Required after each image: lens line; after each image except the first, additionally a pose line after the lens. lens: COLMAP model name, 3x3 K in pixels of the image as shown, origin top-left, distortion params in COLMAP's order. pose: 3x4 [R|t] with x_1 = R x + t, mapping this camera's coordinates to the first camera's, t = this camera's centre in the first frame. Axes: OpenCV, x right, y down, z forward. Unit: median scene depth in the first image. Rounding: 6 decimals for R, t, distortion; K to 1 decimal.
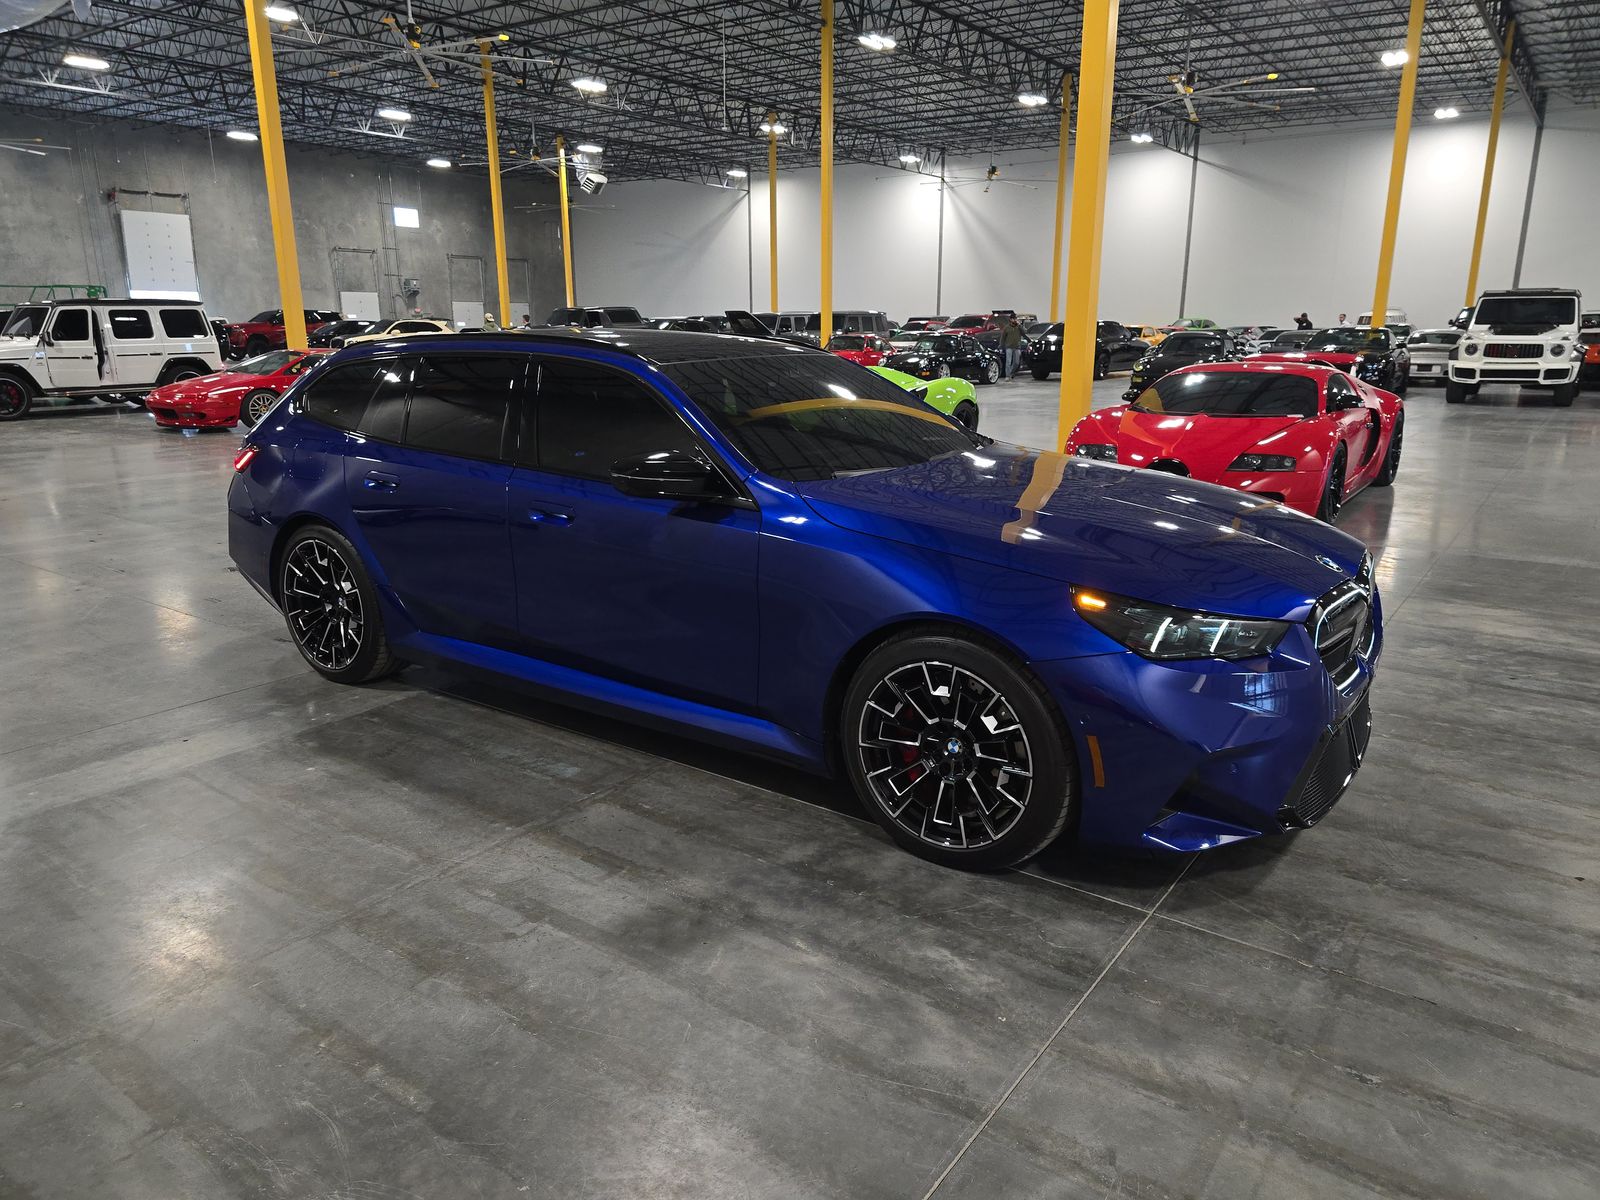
lens RADIAL K [[1098.0, 0, 800.0], [0, 1098.0, 600.0], [0, 0, 1]] dist [0.009719, -0.028758]
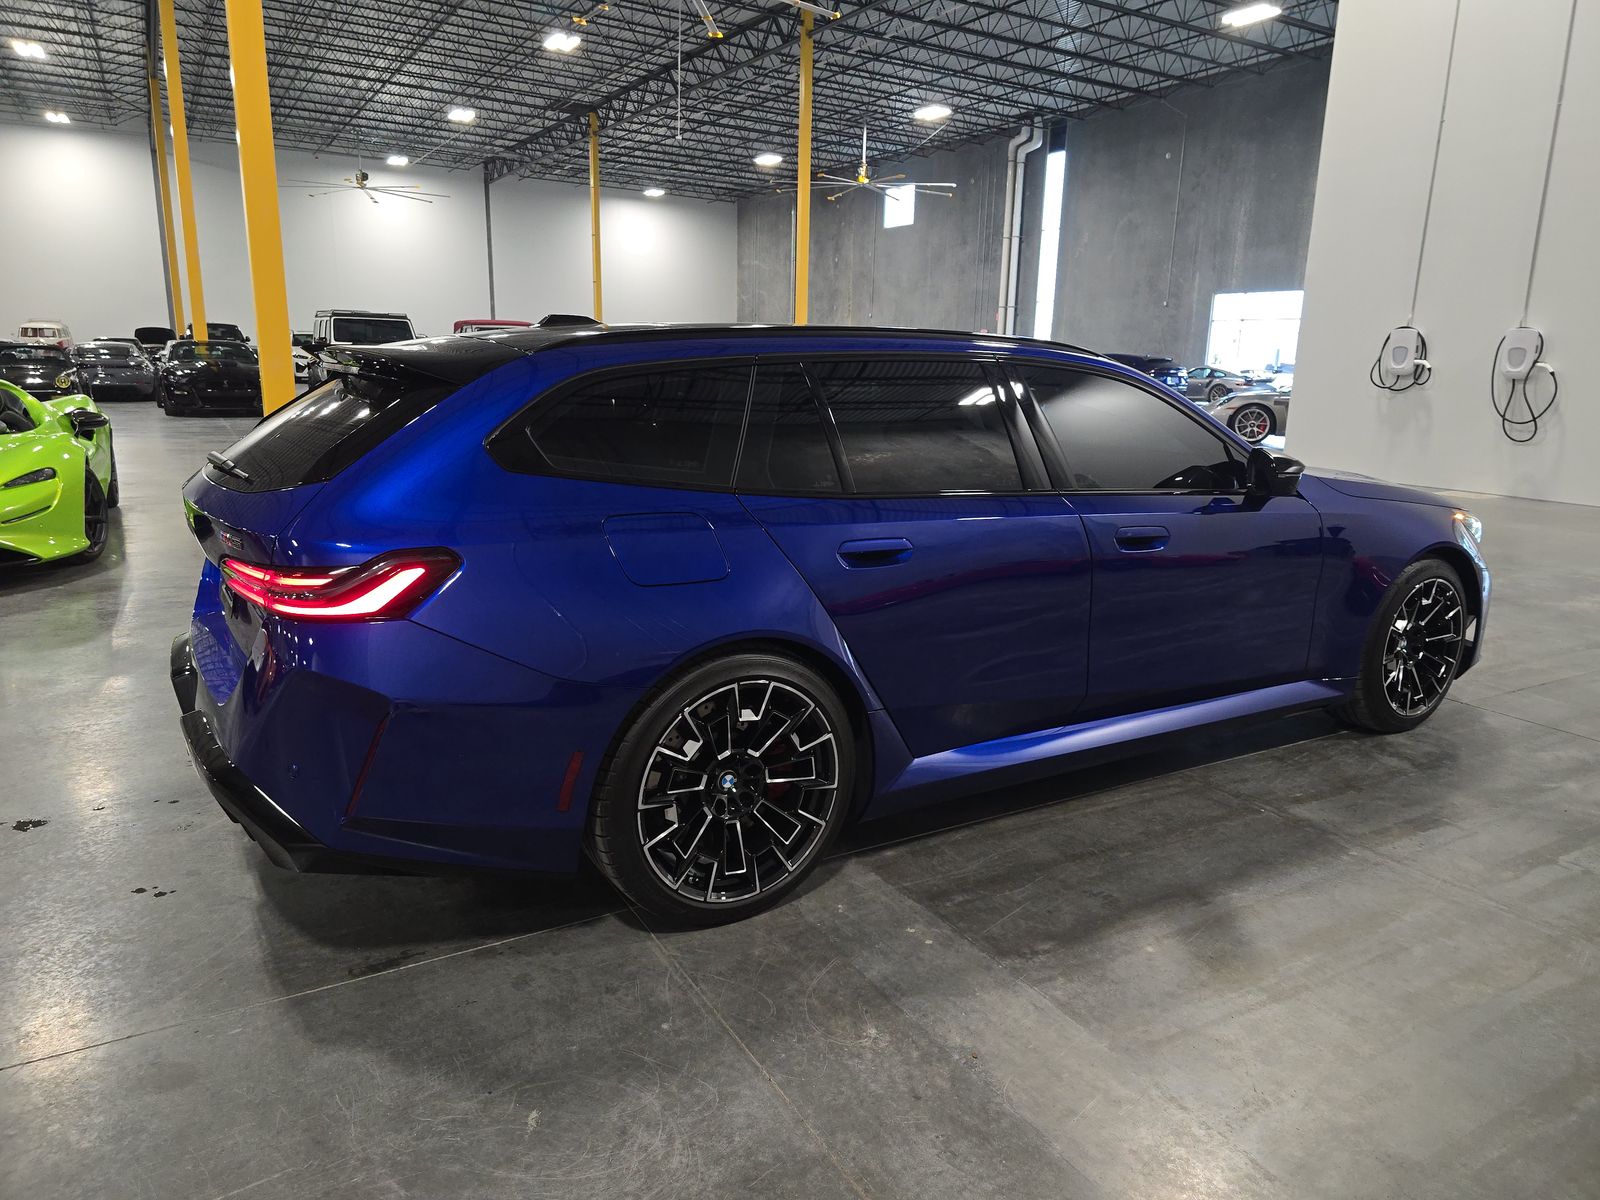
lens RADIAL K [[1075.2, 0, 808.4], [0, 1075.2, 601.7], [0, 0, 1]] dist [0.028131, -0.020880]
pose [[0.391425, -0.179992, 0.902435, -1.086203], [0.202779, 0.973448, 0.106201, -0.170431], [-0.897590, 0.141425, 0.417530, 0.871223]]
